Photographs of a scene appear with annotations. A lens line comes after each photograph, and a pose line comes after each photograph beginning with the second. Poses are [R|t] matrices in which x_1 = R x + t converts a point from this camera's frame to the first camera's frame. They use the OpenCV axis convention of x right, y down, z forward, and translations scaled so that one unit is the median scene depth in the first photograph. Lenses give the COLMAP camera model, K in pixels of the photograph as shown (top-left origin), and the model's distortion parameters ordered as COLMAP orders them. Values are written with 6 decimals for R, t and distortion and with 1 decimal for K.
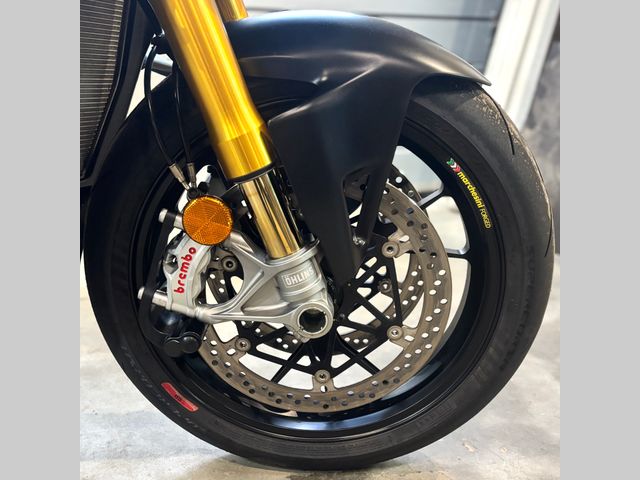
lens RADIAL K [[492.3, 0, 319.2], [0, 492.3, 240.4], [0, 0, 1]] dist [-0.000083, 0.012920]
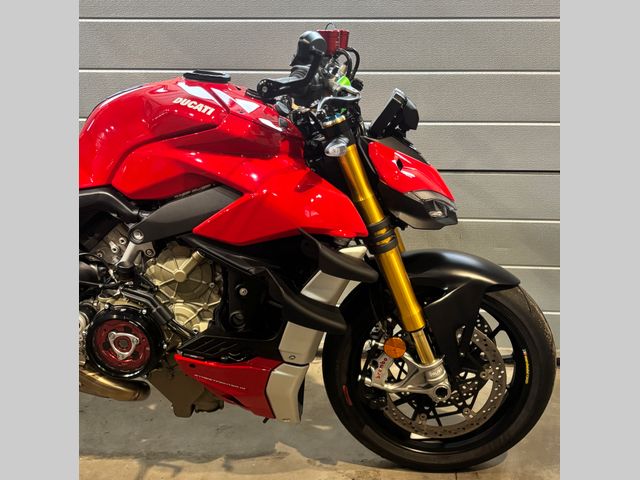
lens RADIAL K [[492.3, 0, 323.5], [0, 492.3, 241.4], [0, 0, 1]] dist [-0.000083, 0.012920]
pose [[0.993507, -0.019355, -0.112115, -0.275434], [0.011500, 0.997460, -0.070291, -0.356927], [0.113191, 0.068545, 0.991206, -1.263849]]
